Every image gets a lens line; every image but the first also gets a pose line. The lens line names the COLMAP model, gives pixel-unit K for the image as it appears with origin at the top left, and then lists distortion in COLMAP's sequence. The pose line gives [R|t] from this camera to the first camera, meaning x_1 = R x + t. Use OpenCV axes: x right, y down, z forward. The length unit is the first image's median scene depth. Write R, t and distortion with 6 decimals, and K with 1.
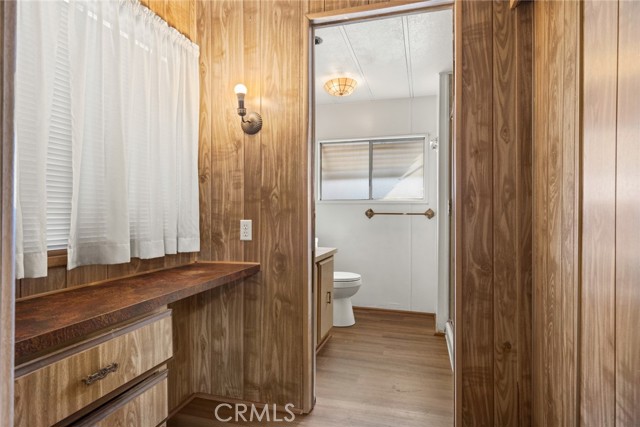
lens RADIAL K [[362.9, 0, 320.0], [0, 362.9, 213.5], [0, 0, 1]] dist [0.001290, 0.000120]
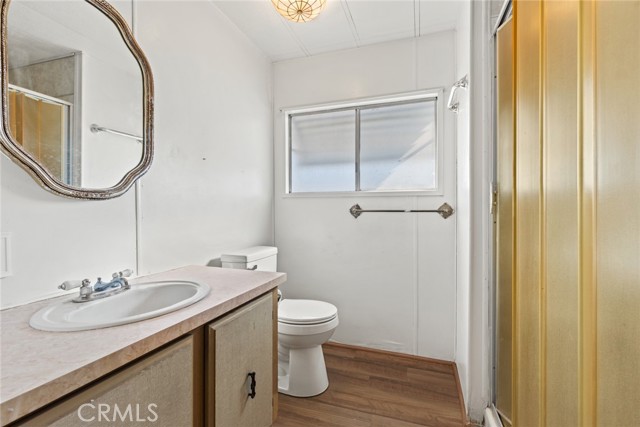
lens RADIAL K [[284.7, 0, 320.0], [0, 284.7, 213.5], [0, 0, 1]] dist [-0.000182, 0.000000]
pose [[0.999137, -0.000170, -0.041548, 0.091550], [0.000120, 0.999999, -0.001206, 0.005716], [0.041548, 0.001200, 0.999136, 0.448850]]
